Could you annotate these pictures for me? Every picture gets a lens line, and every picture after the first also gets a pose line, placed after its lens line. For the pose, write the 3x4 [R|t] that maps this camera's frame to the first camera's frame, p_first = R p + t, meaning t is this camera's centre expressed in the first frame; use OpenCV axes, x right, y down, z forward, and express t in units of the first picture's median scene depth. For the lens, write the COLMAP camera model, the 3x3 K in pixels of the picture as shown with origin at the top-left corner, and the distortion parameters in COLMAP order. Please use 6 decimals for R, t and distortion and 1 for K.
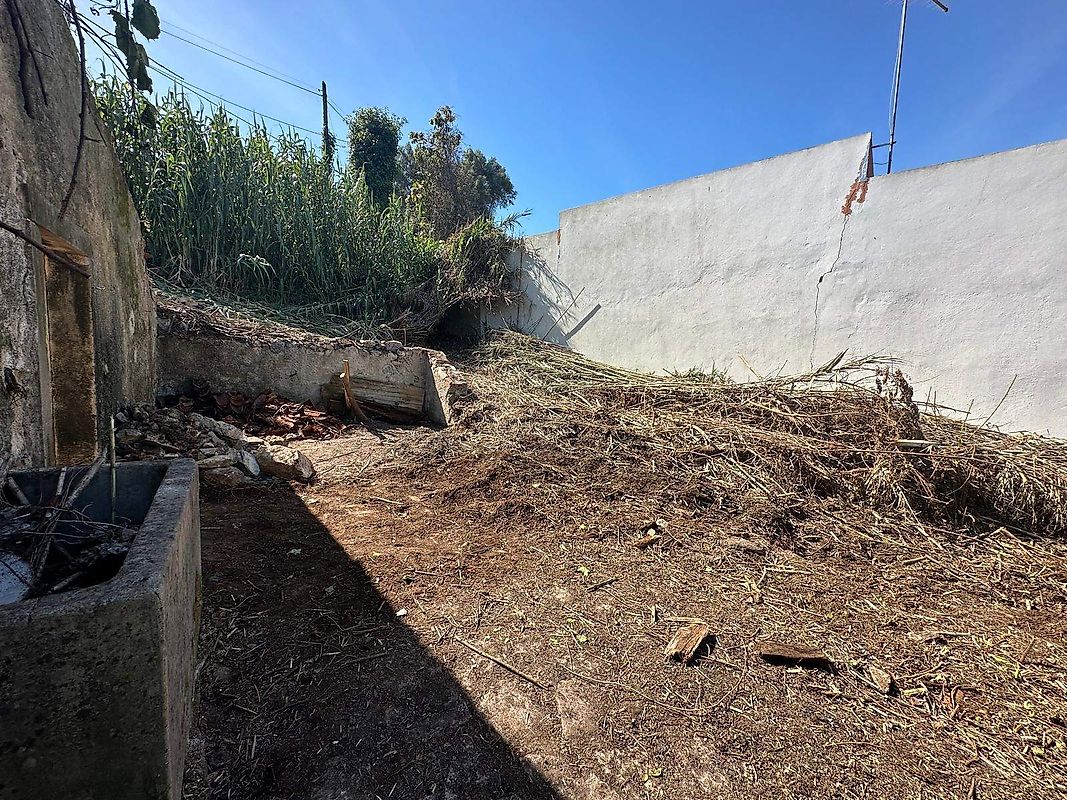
lens RADIAL K [[435.8, 0, 534.4], [0, 435.8, 398.7], [0, 0, 1]] dist [-0.001538, 0.000484]
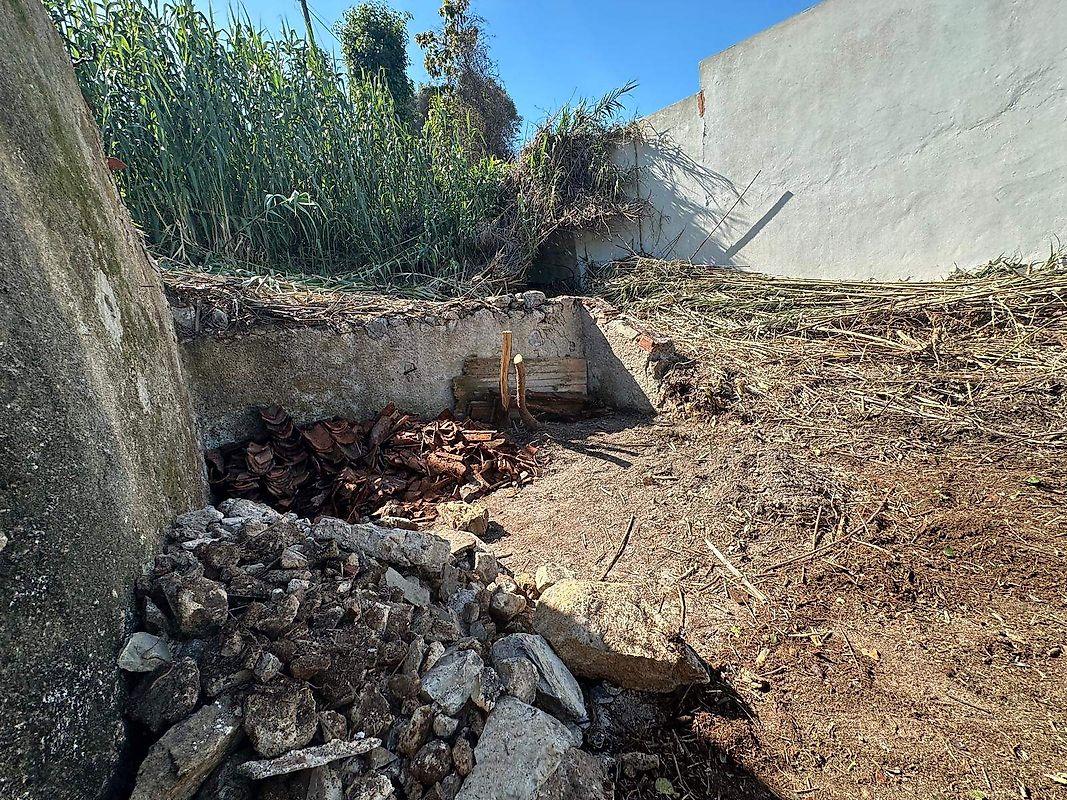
lens RADIAL K [[435.8, 0, 532.8], [0, 435.8, 401.0], [0, 0, 1]] dist [-0.001538, 0.000484]
pose [[0.986910, -0.153213, -0.050334, -0.282845], [0.157940, 0.981344, 0.109630, -0.041330], [0.032599, -0.116145, 0.992697, 0.318599]]
